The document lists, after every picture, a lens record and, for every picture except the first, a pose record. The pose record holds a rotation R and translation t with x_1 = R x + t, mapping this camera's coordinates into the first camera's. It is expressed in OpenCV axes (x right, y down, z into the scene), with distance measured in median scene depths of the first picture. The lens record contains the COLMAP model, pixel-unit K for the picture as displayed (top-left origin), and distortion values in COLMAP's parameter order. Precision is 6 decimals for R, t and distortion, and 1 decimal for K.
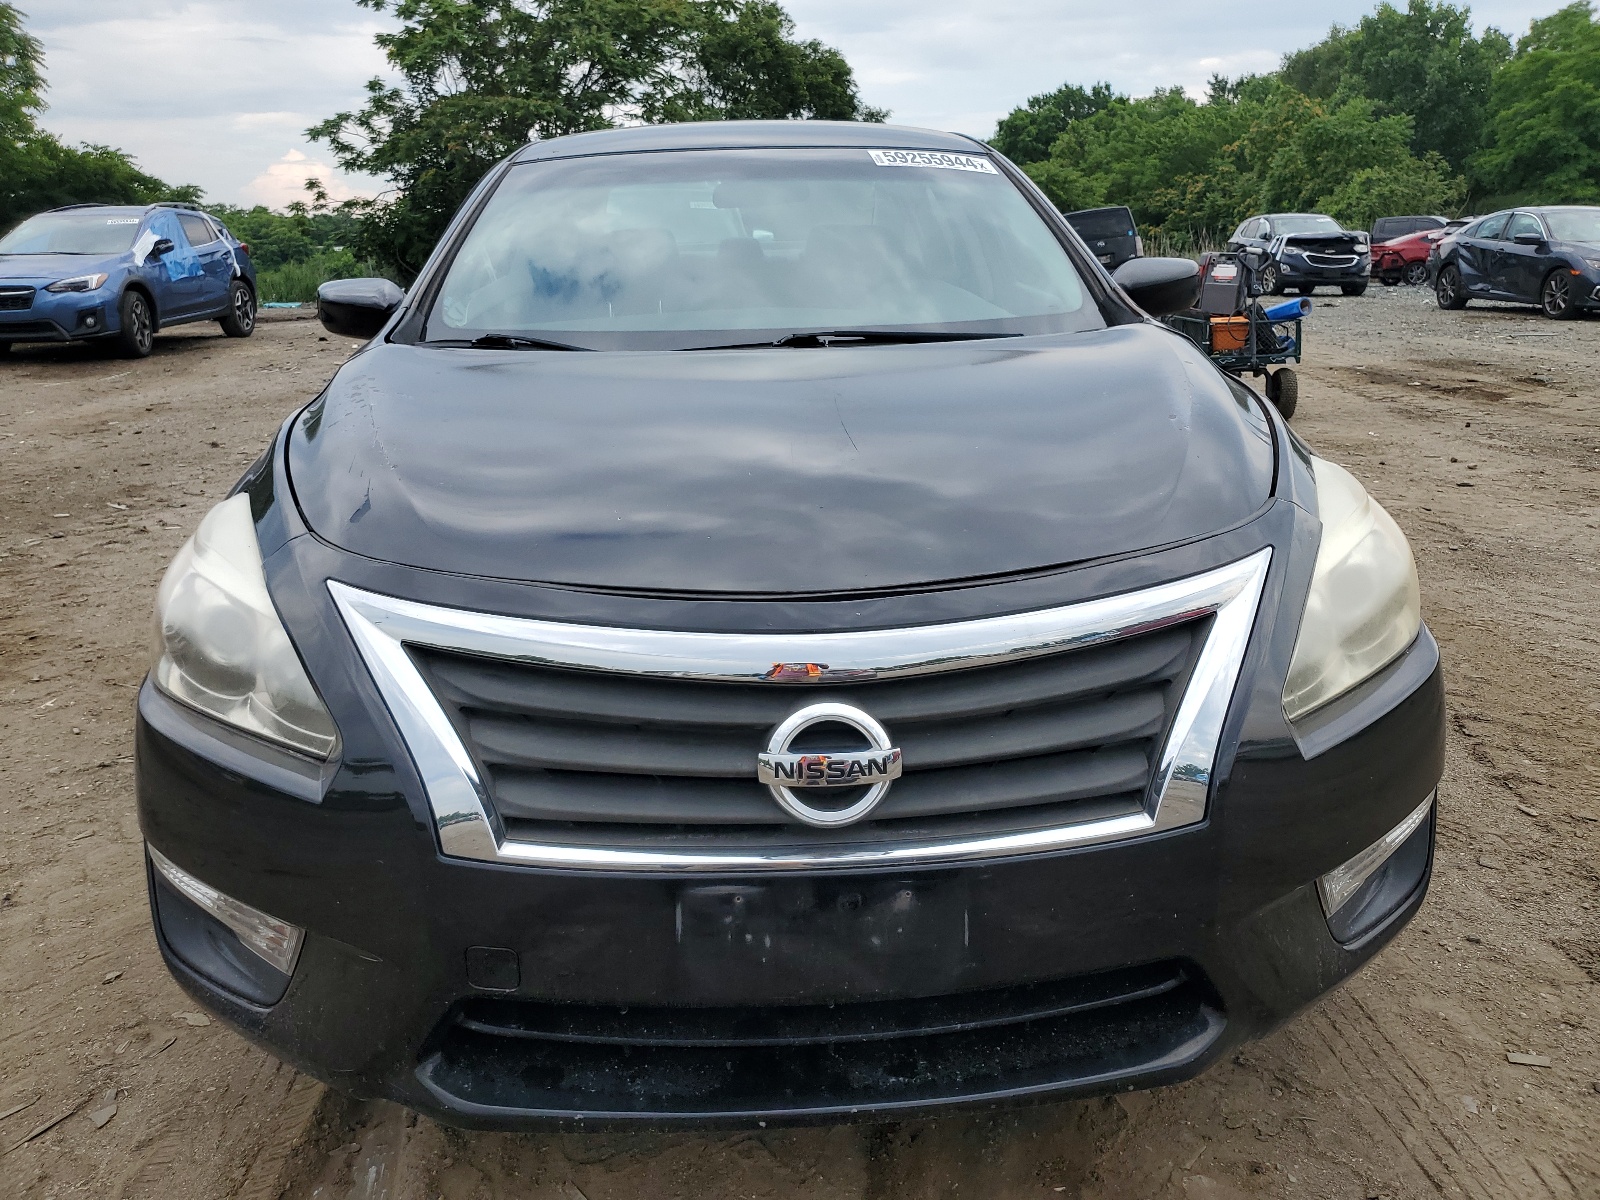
lens RADIAL K [[1276.9, 0, 800.0], [0, 1276.9, 600.0], [0, 0, 1]] dist [-0.010934, 0.000365]
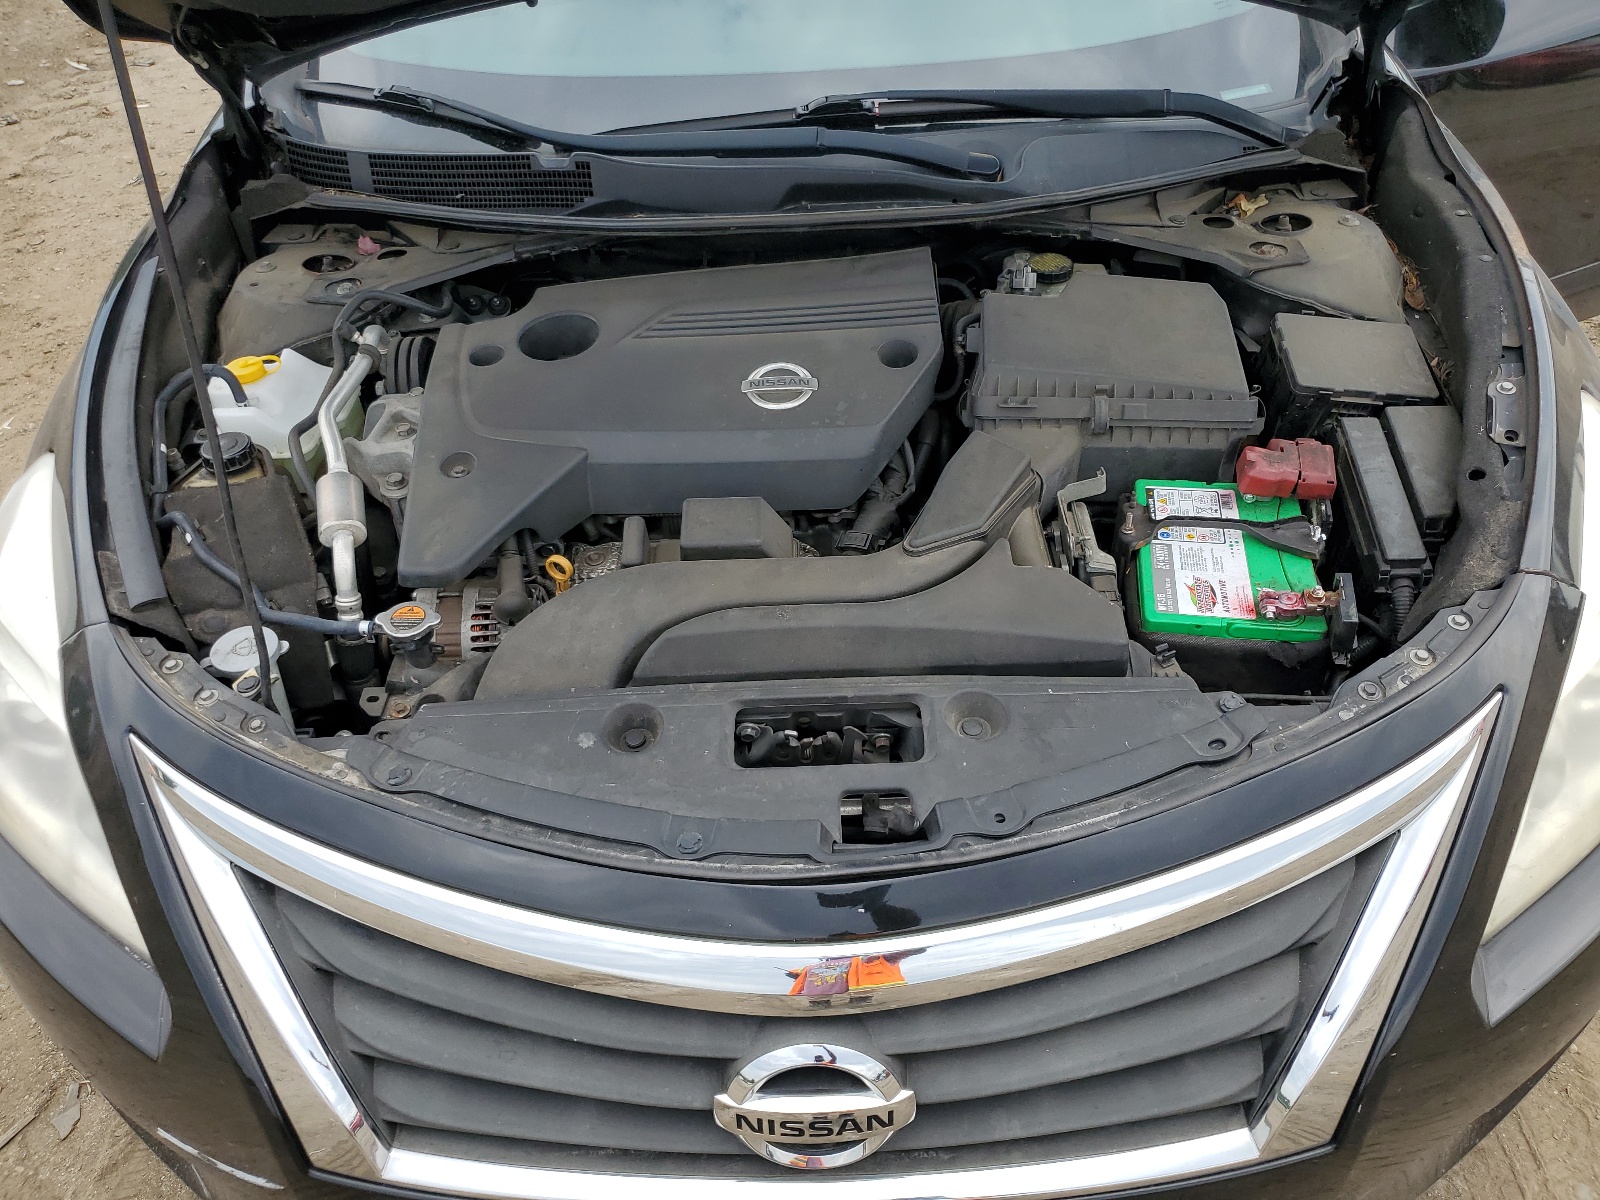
lens RADIAL K [[1276.9, 0, 800.0], [0, 1276.9, 600.0], [0, 0, 1]] dist [-0.010934, 0.000365]
pose [[0.996624, 0.037881, -0.072842, 0.010205], [-0.002275, 0.899601, 0.436707, -0.080183], [0.082071, -0.435067, 0.896650, 0.084837]]
